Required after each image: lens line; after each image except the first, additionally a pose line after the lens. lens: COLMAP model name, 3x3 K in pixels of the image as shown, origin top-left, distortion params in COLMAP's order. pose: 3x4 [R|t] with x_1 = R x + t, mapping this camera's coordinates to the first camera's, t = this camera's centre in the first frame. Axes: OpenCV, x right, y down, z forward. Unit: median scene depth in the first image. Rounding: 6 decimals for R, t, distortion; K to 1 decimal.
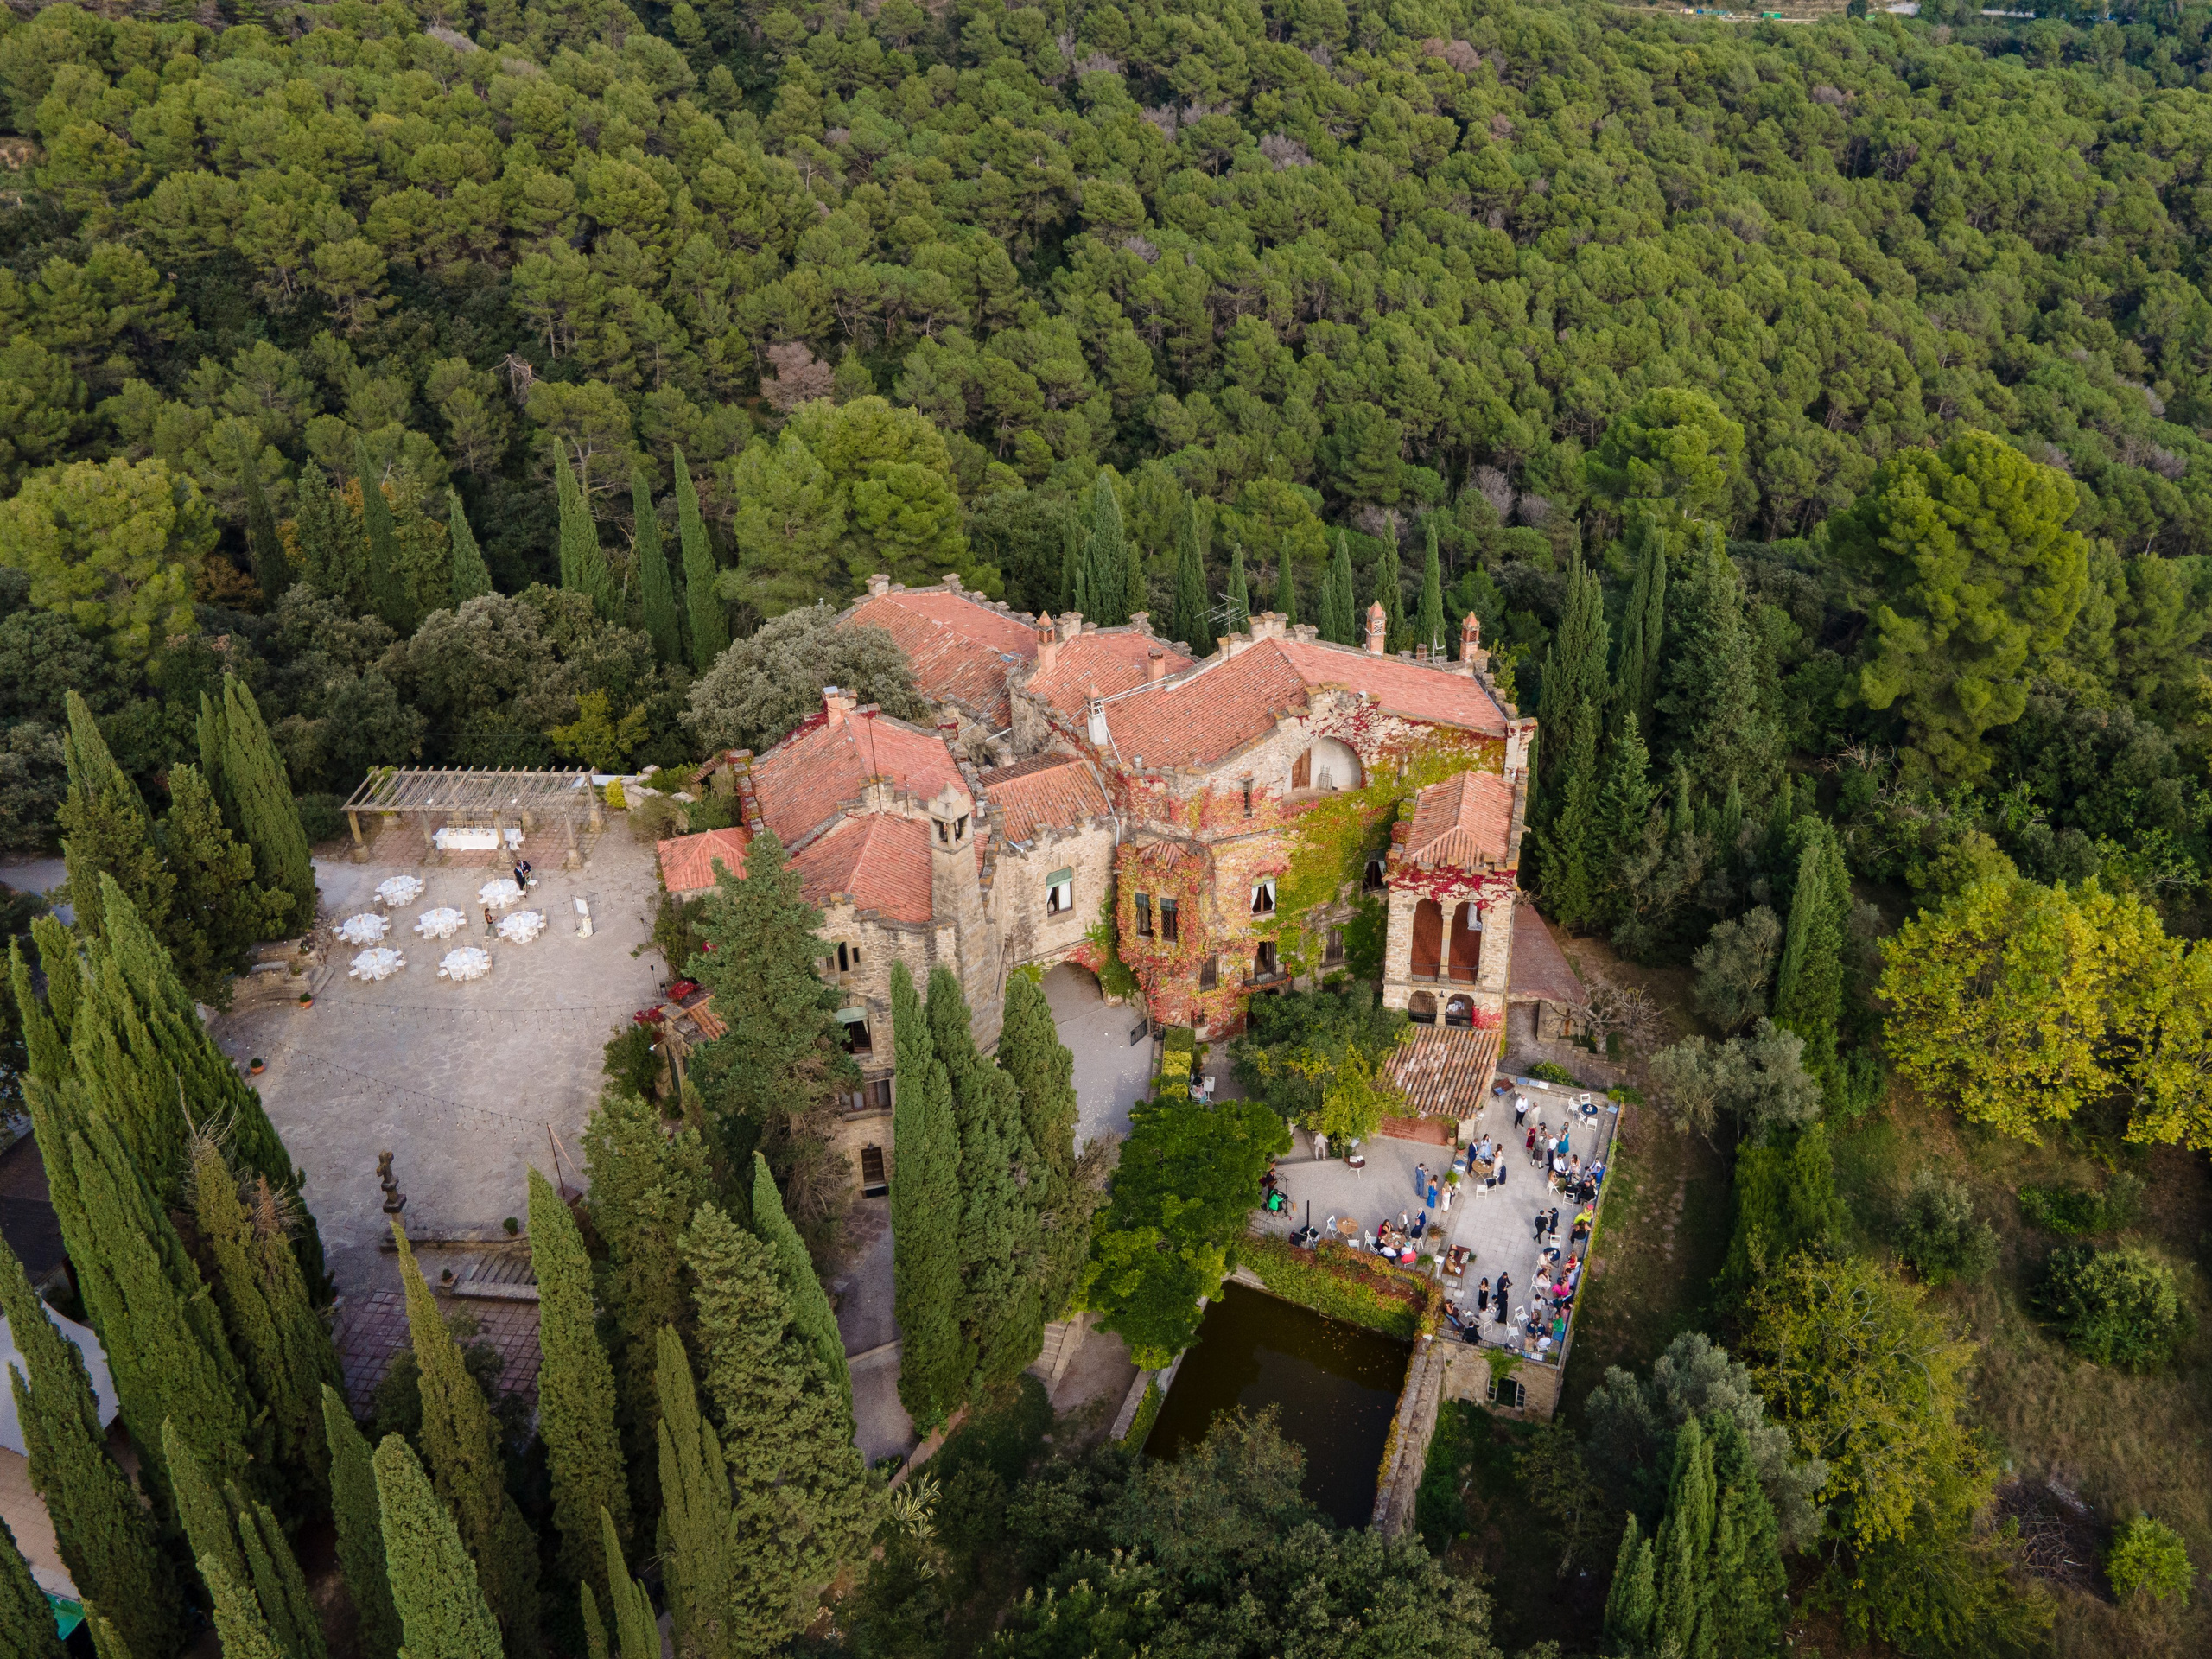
lens RADIAL K [[1609.1, 0, 1114.5], [0, 1609.1, 844.7], [0, 0, 1]] dist [0.033830, 0.001882]
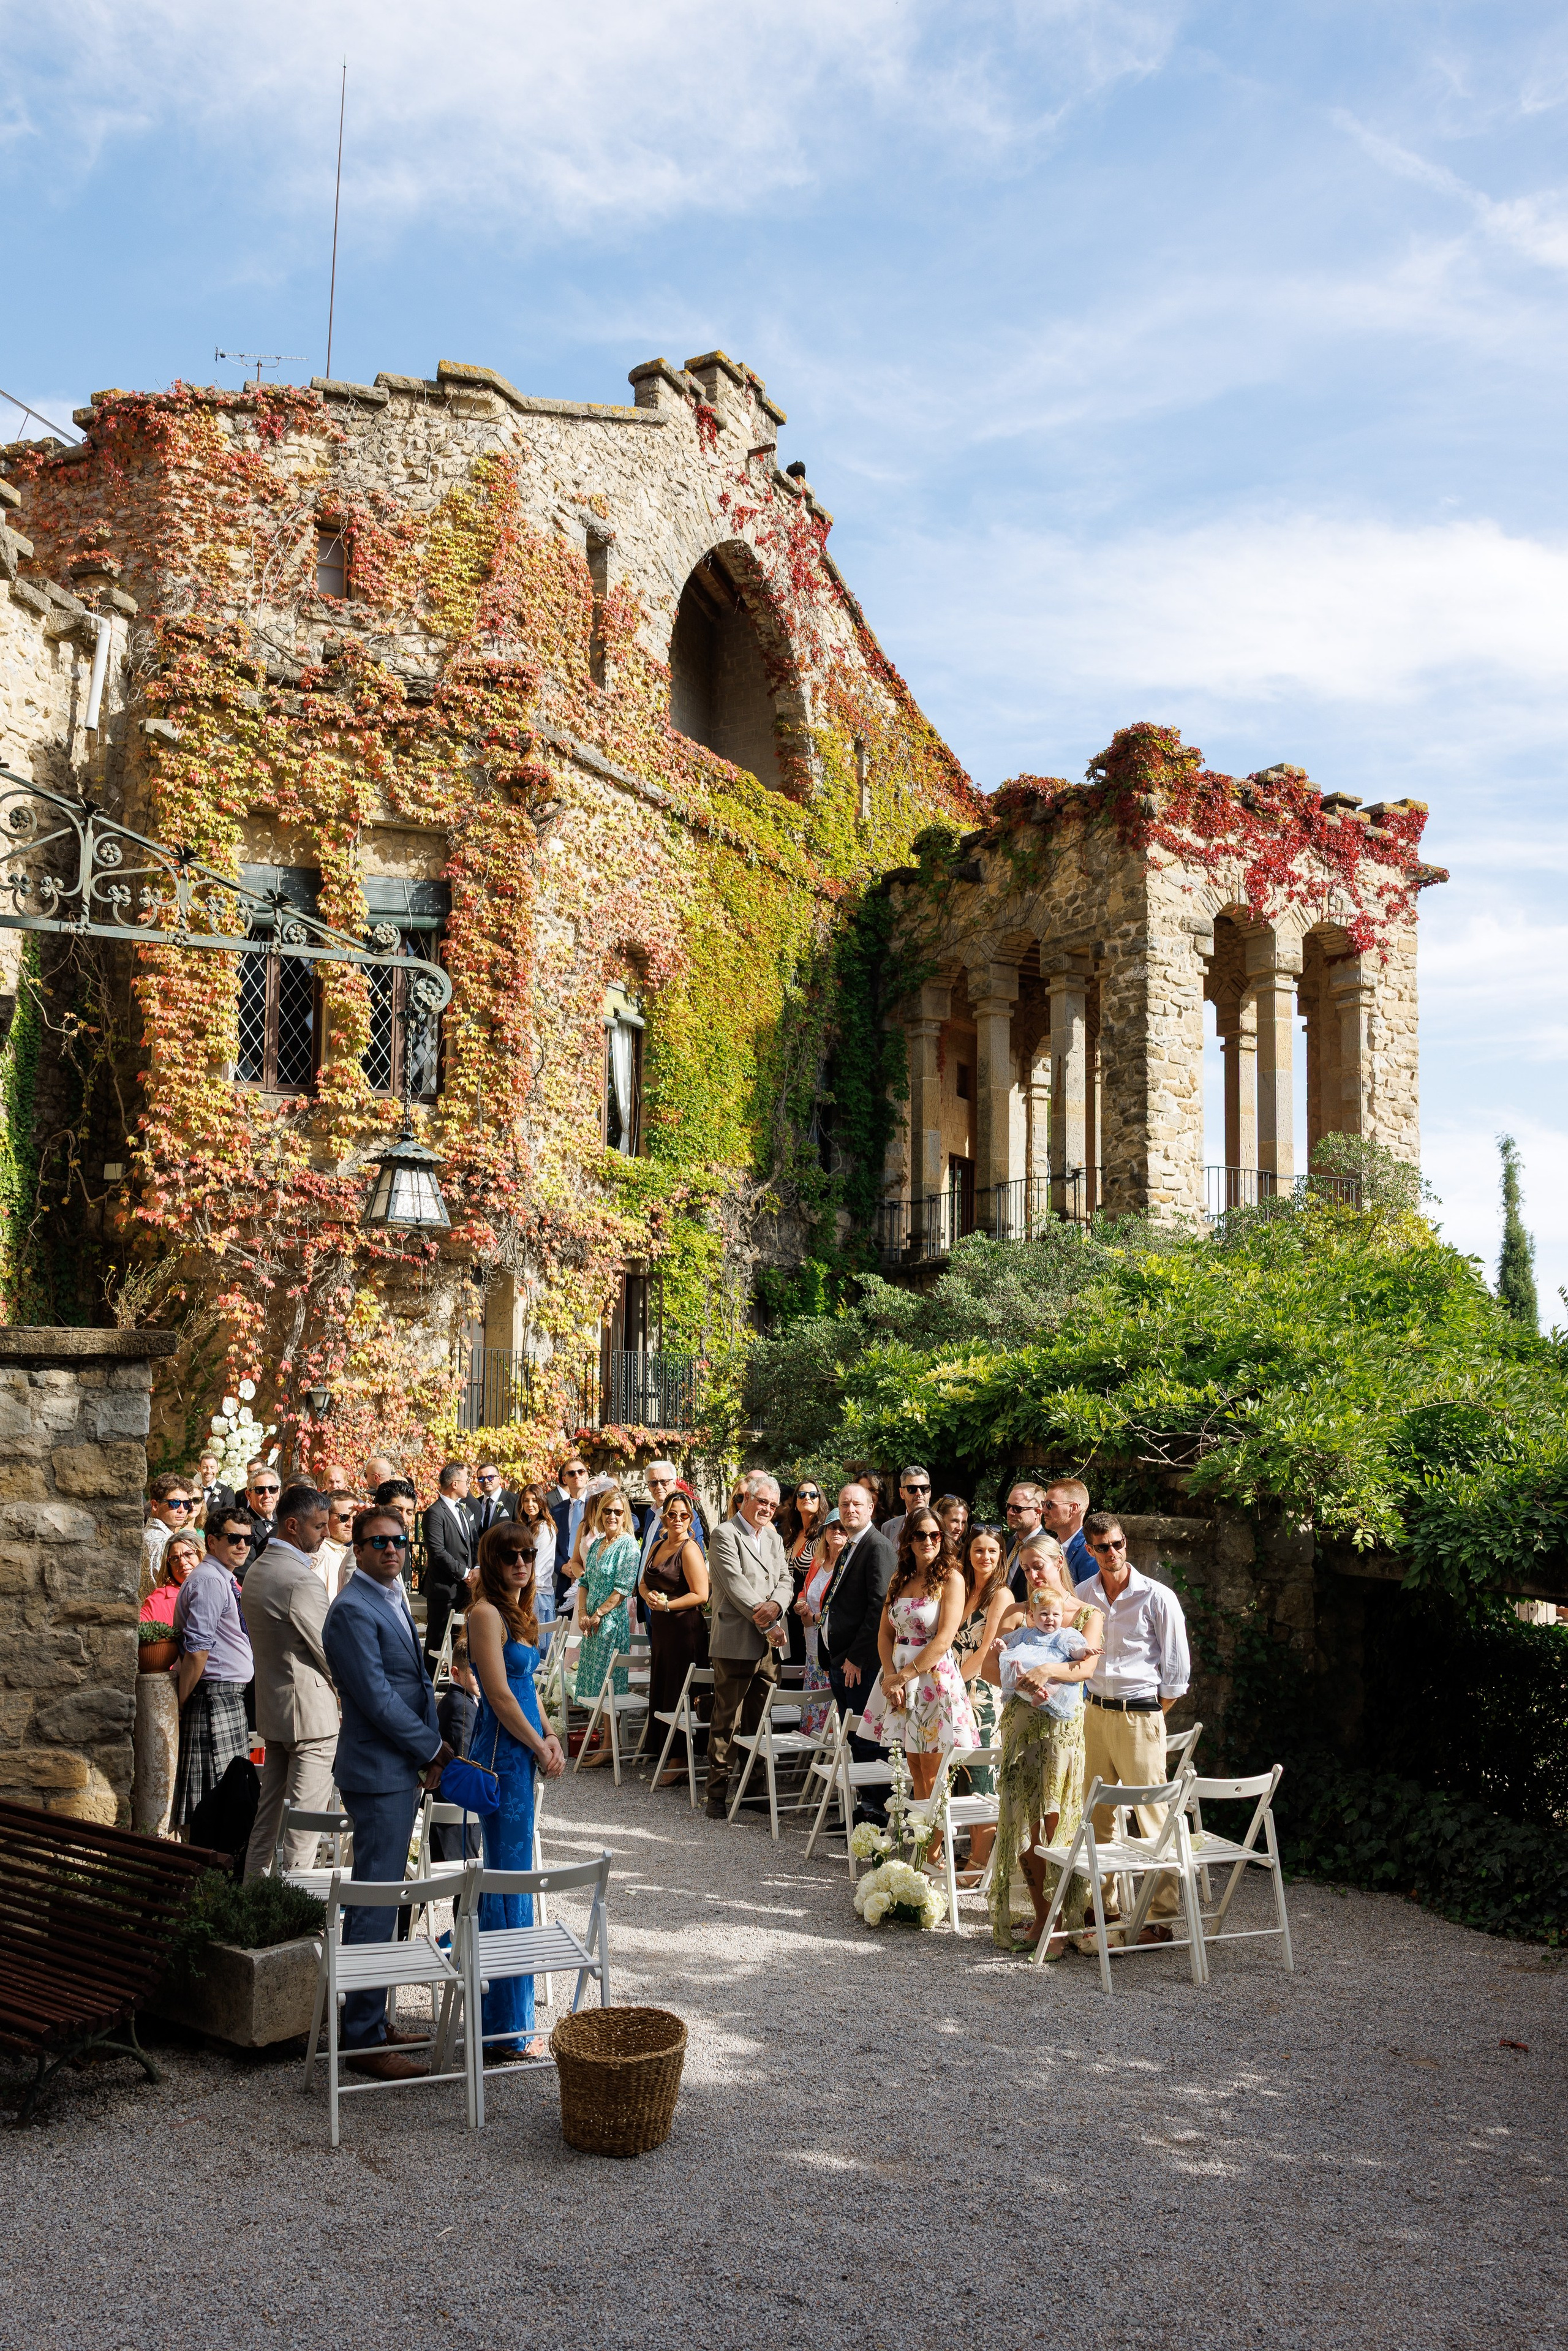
lens RADIAL K [[1894.3, 0, 696.0], [0, 1894.3, 1261.3], [0, 0, 1]] dist [-0.005853, 0.010776]
pose [[0.739648, 0.103115, 0.665048, -0.106463], [0.296571, 0.837127, -0.459634, 0.213171], [-0.604125, 0.537201, 0.588599, 0.847835]]
